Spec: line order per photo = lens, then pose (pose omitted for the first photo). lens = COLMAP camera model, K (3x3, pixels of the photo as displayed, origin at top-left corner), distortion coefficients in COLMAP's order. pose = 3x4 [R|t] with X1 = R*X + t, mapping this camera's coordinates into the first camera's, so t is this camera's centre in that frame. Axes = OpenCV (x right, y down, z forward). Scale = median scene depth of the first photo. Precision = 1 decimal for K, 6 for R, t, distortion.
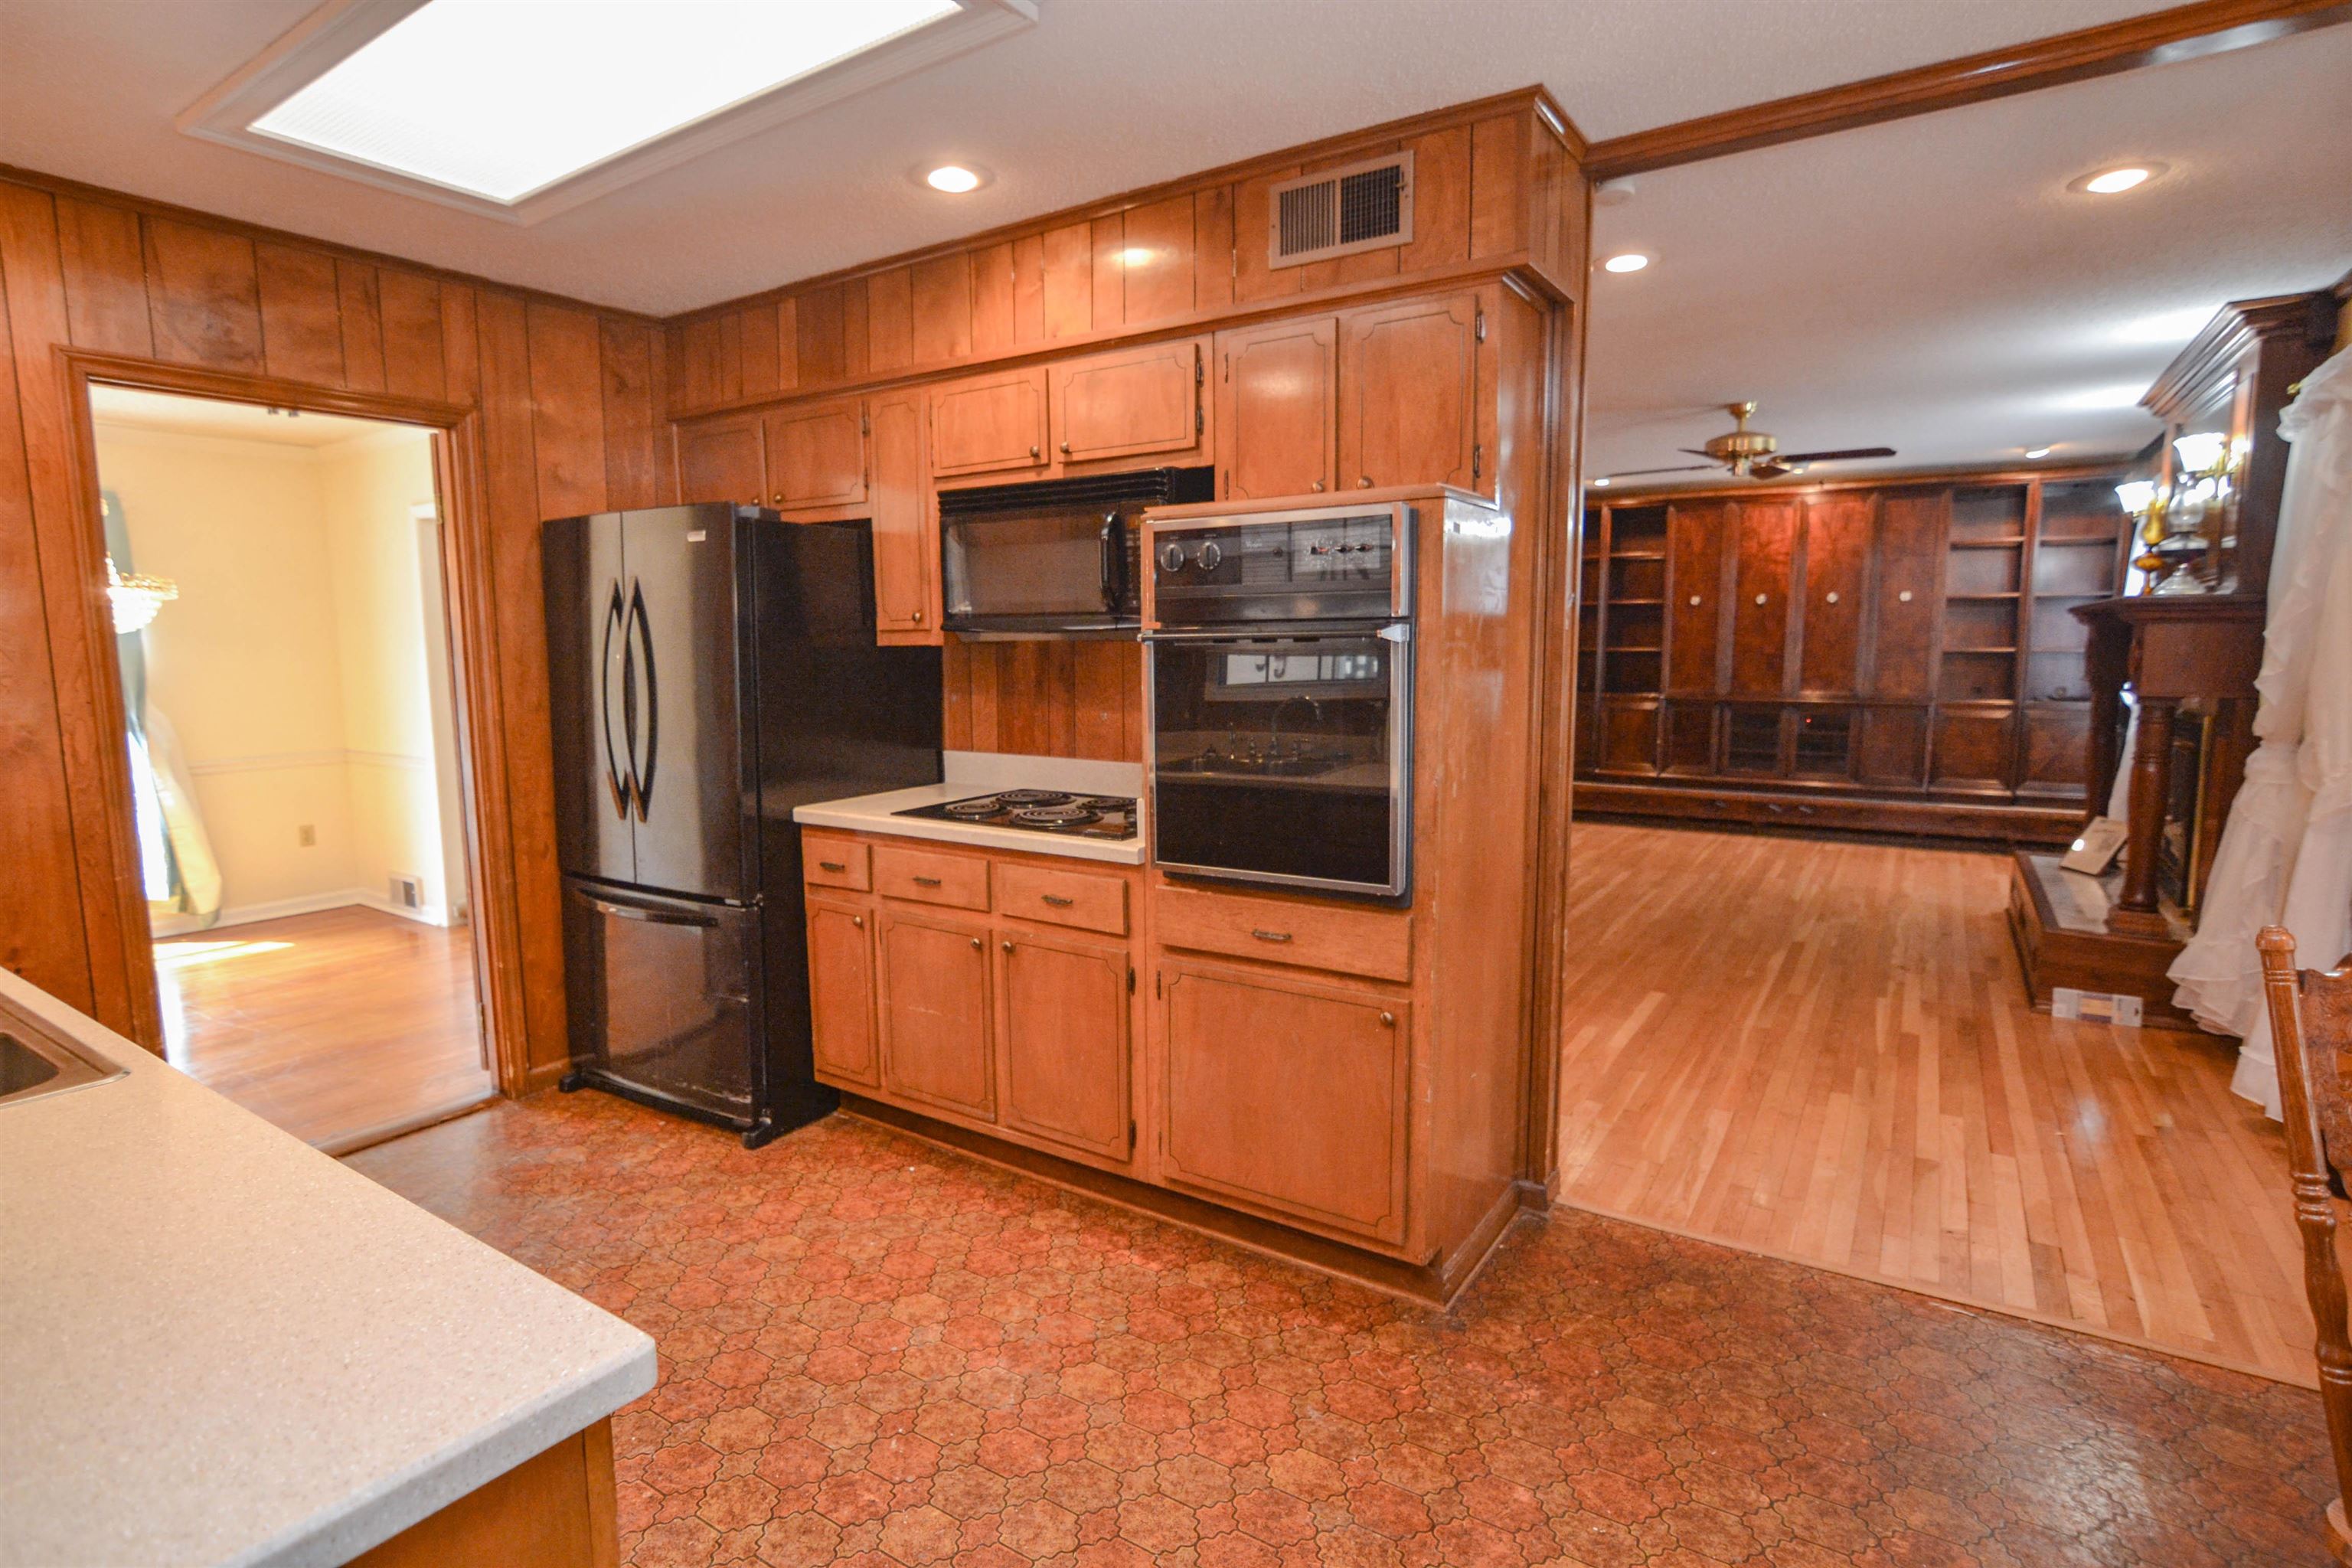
lens RADIAL K [[1166.8, 0, 1161.1], [0, 1166.8, 779.1], [0, 0, 1]] dist [-0.027192, 0.008944]
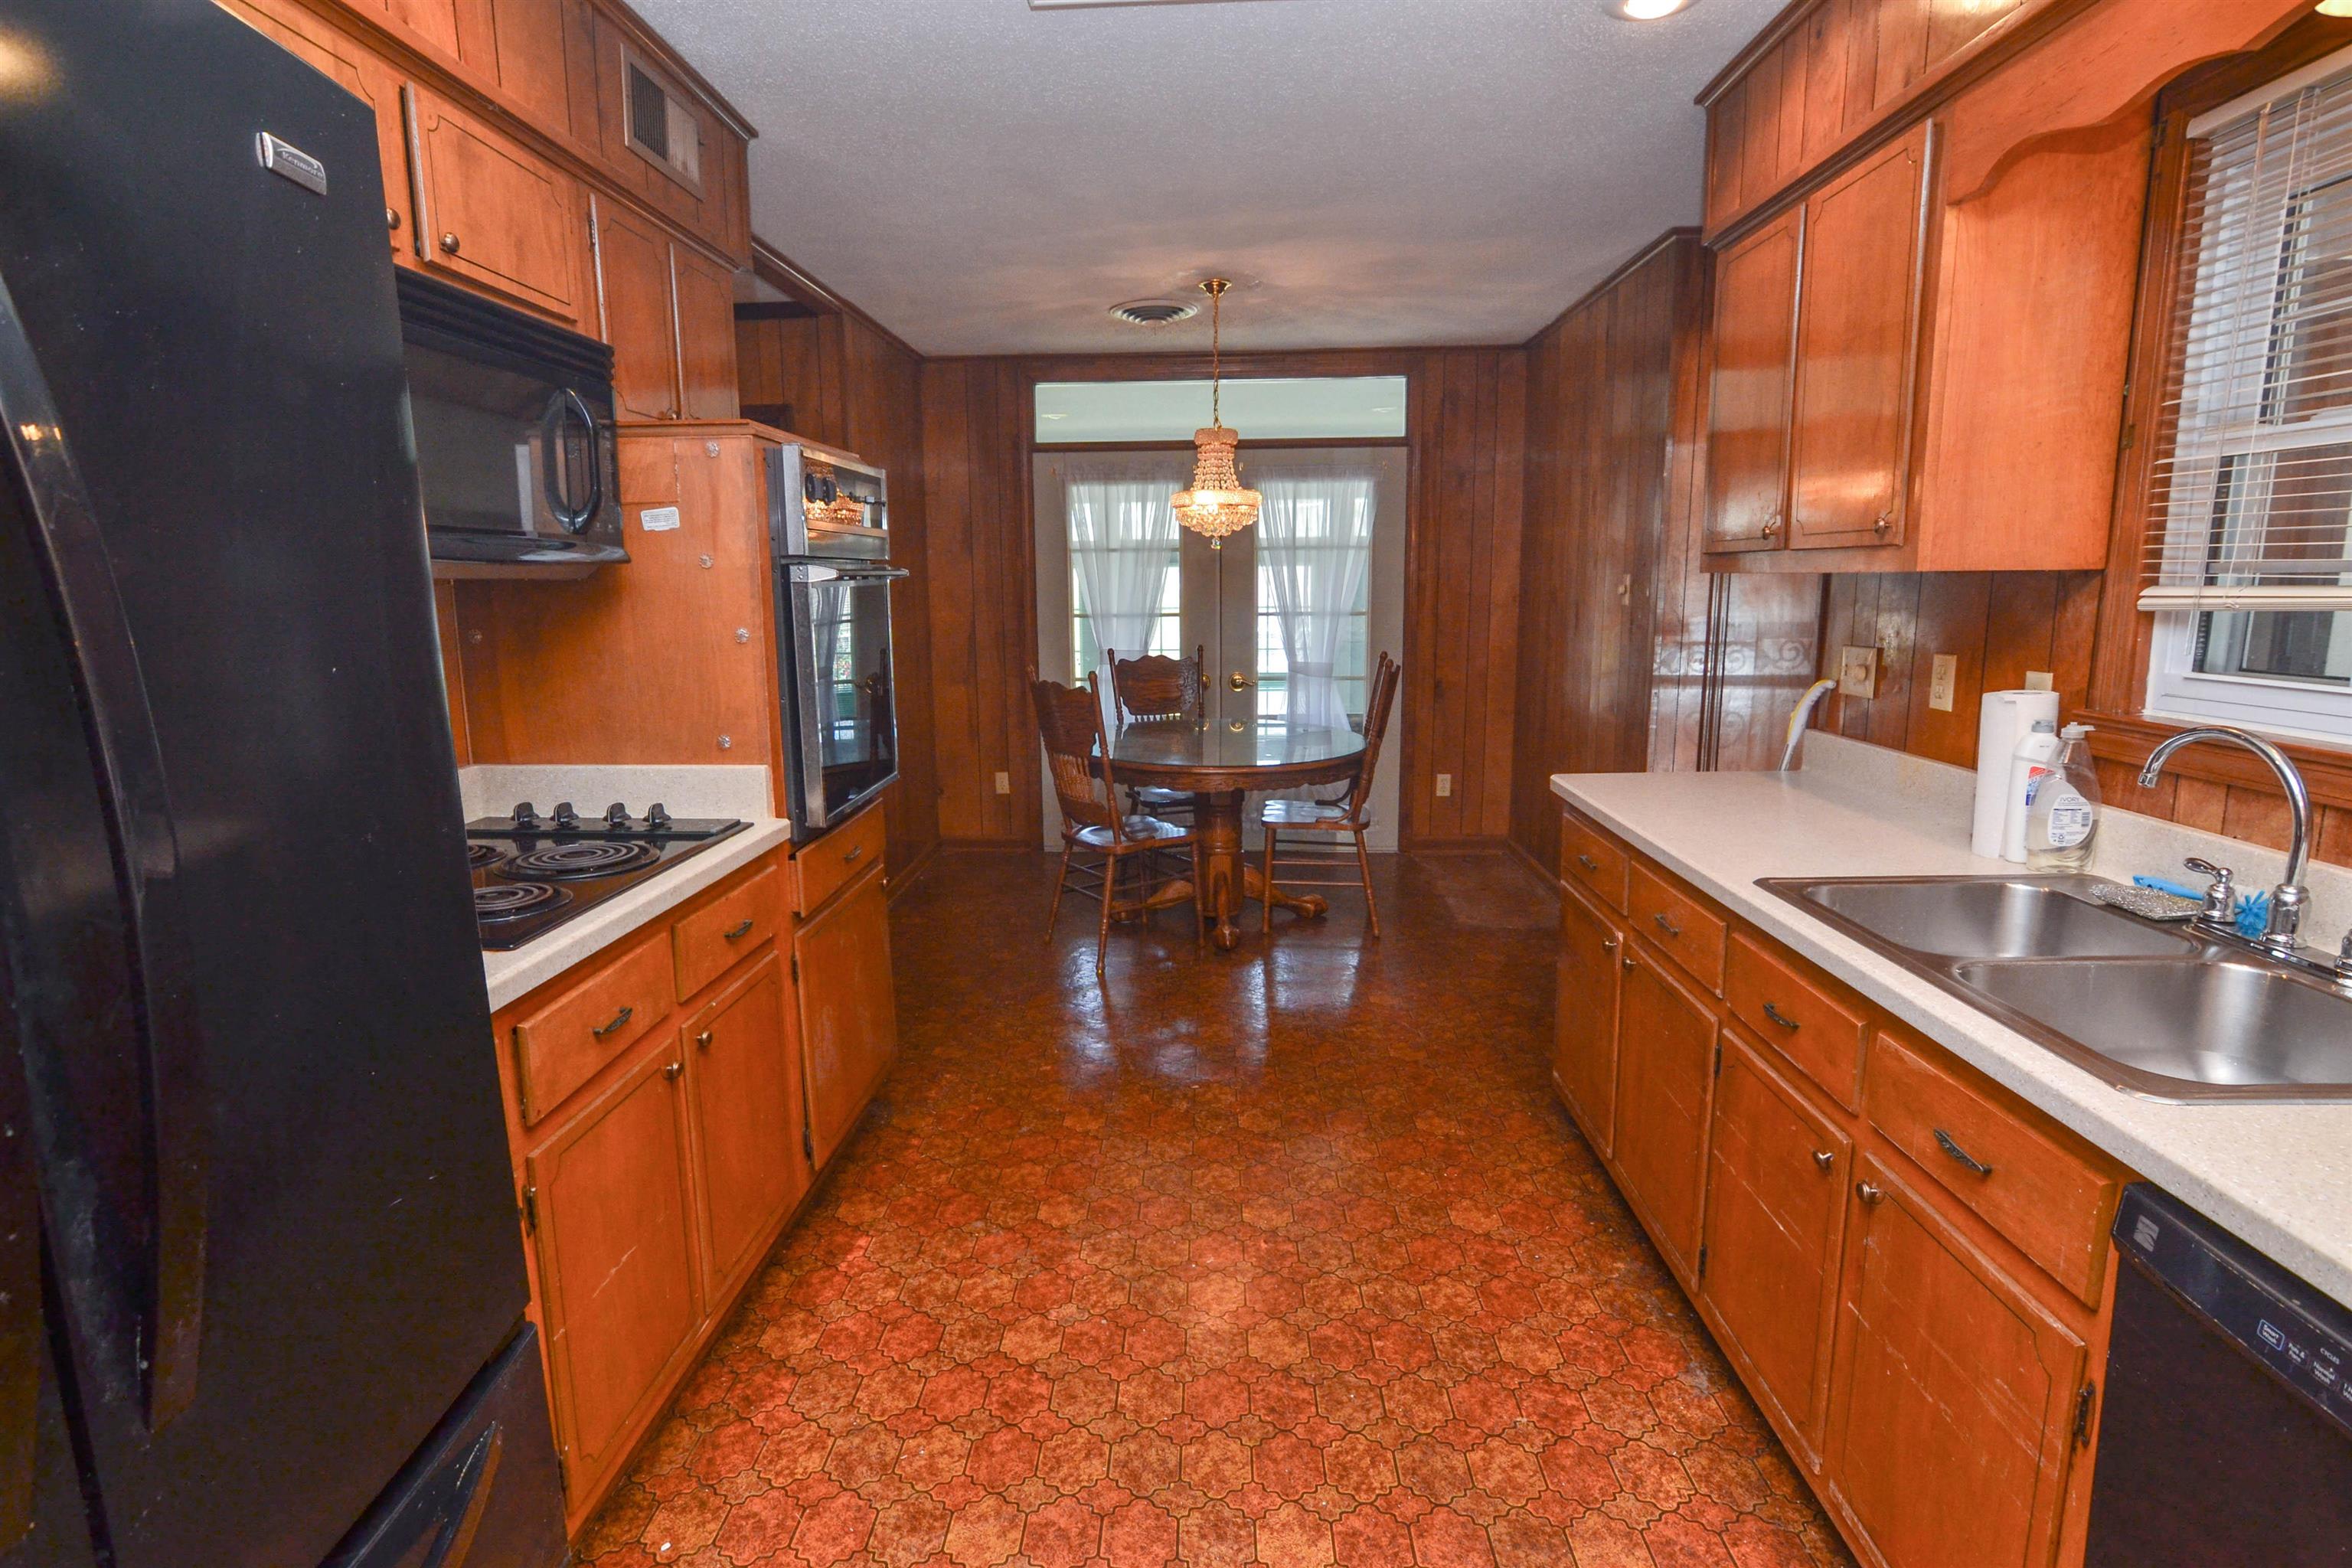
lens RADIAL K [[1166.8, 0, 1161.1], [0, 1166.8, 779.1], [0, 0, 1]] dist [-0.027192, 0.008944]
pose [[-0.512043, -0.131027, 0.848907, -0.782763], [0.120046, 0.967681, 0.221769, -0.111868], [-0.850530, 0.215463, -0.479765, 1.030825]]
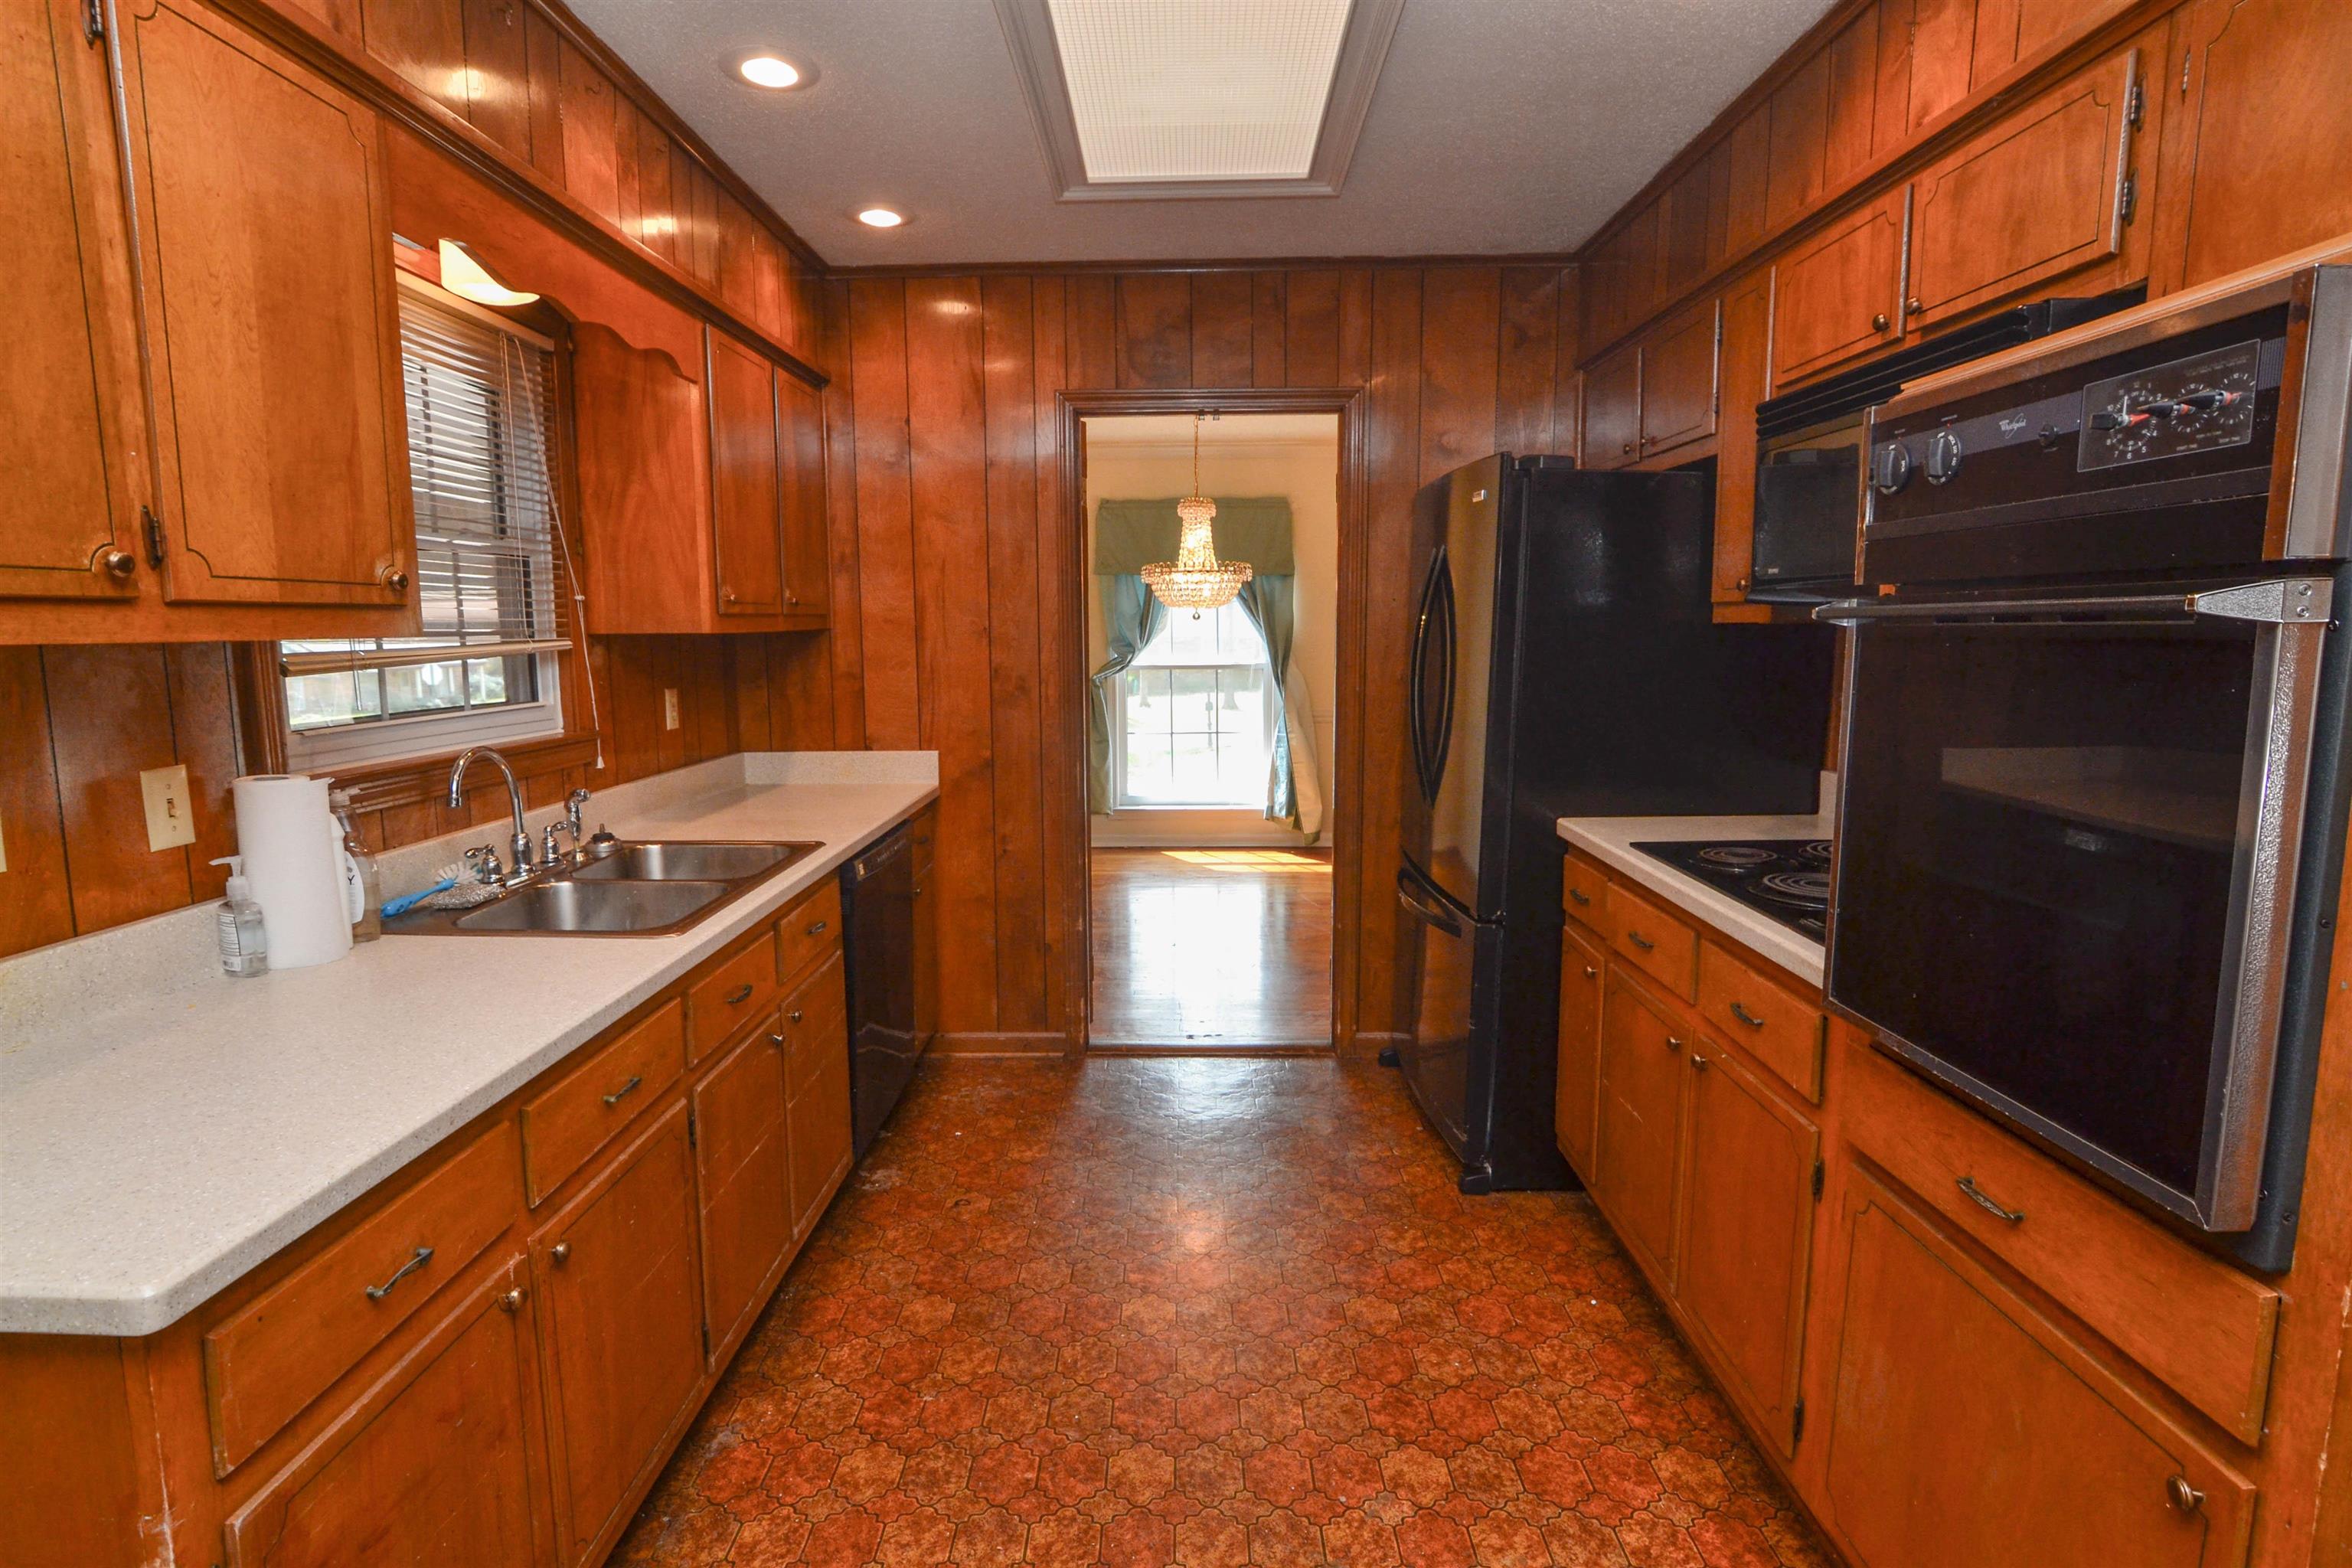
lens RADIAL K [[1166.8, 0, 1161.1], [0, 1166.8, 779.1], [0, 0, 1]] dist [-0.027192, 0.008944]
pose [[0.535804, 0.118580, -0.835974, 0.244968], [-0.100354, 0.992015, 0.076393, -0.041465], [0.838357, 0.042962, 0.543426, 0.340864]]
